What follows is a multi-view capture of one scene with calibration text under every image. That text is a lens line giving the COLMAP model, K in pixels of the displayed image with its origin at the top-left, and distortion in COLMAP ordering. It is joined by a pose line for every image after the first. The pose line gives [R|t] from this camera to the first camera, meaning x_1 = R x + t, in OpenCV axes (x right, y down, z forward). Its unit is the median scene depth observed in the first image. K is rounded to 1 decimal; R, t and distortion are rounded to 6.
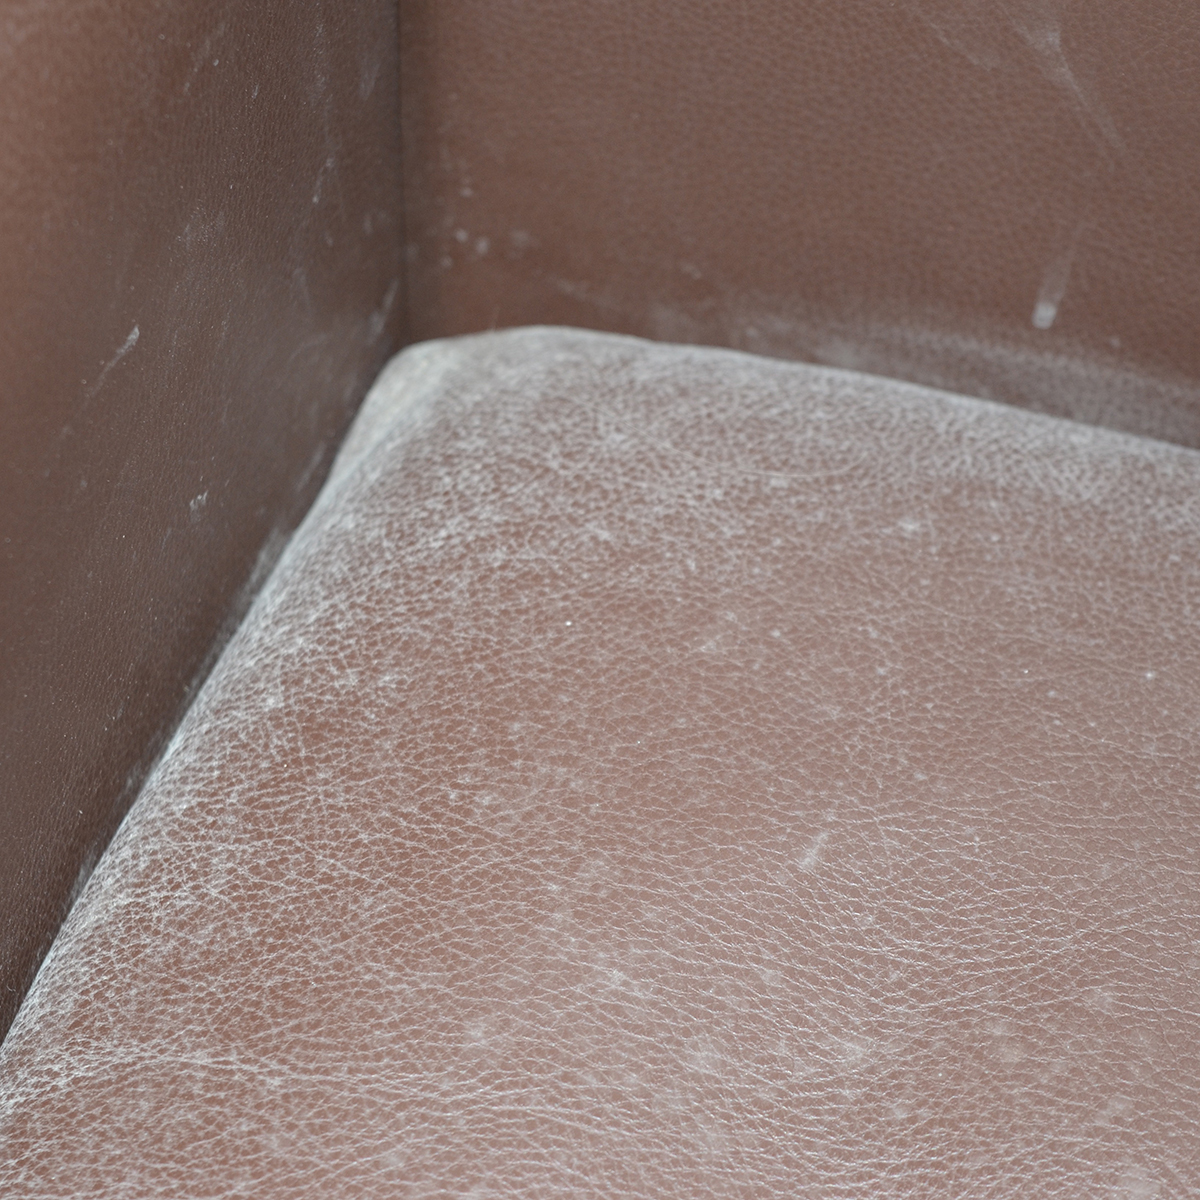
lens RADIAL K [[3818.1, 0, 598.7], [0, 3818.1, 600.3], [0, 0, 1]] dist [-0.045734, 0.000000]
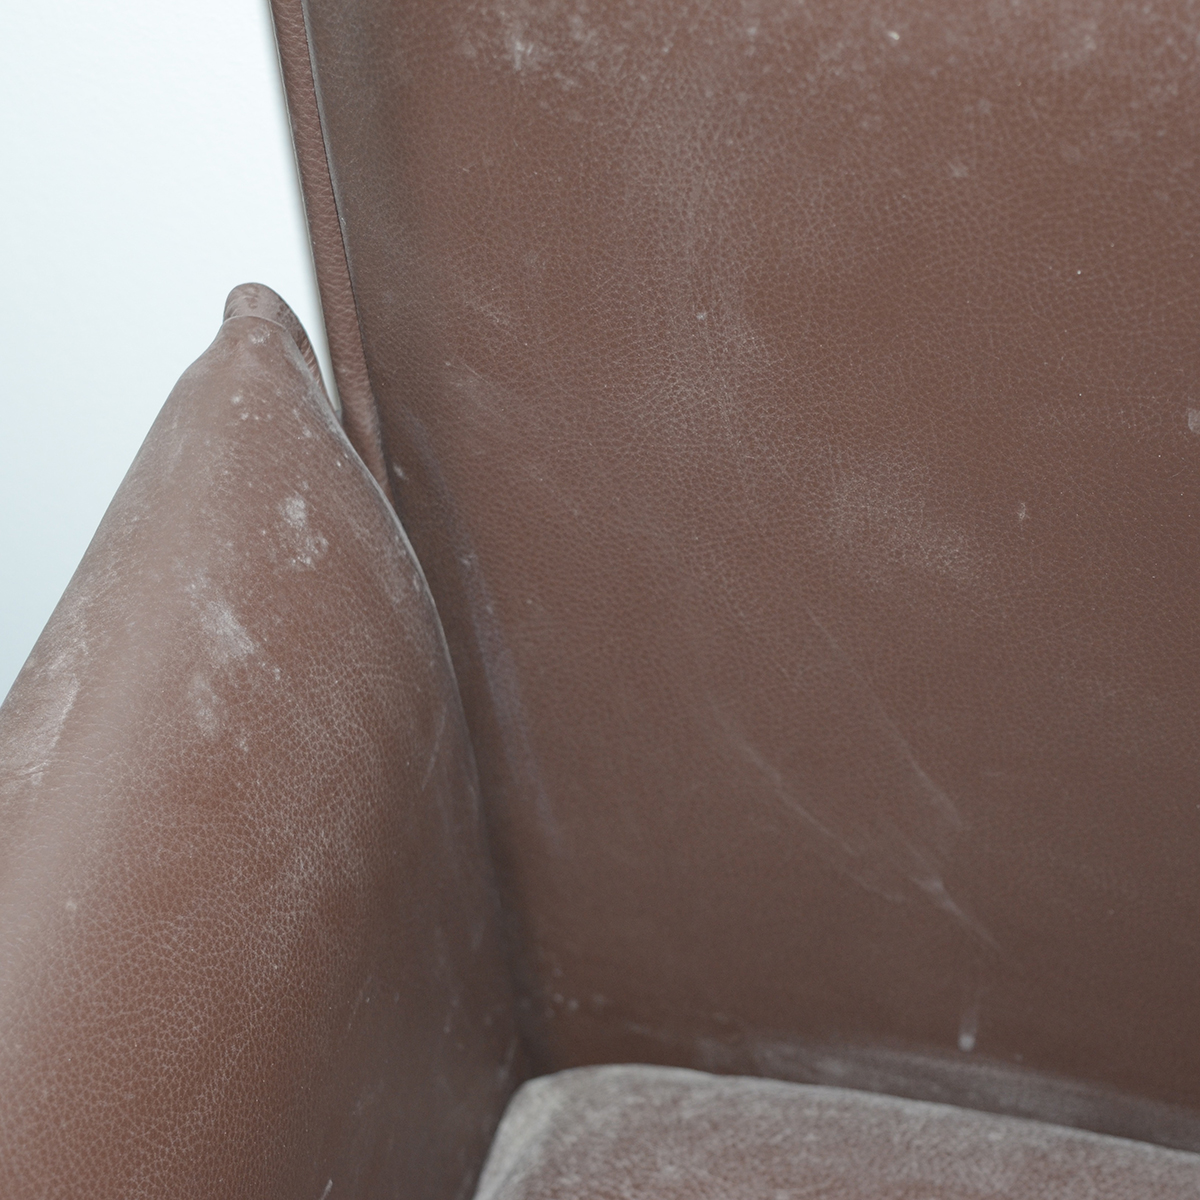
lens RADIAL K [[3535.2, 0, 603.7], [0, 3535.2, 601.0], [0, 0, 1]] dist [0.031442, 0.000000]
pose [[0.994573, -0.092724, -0.047180, 0.061971], [0.088352, 0.992233, -0.087561, -0.138998], [0.054933, 0.082917, 0.995041, -0.342435]]
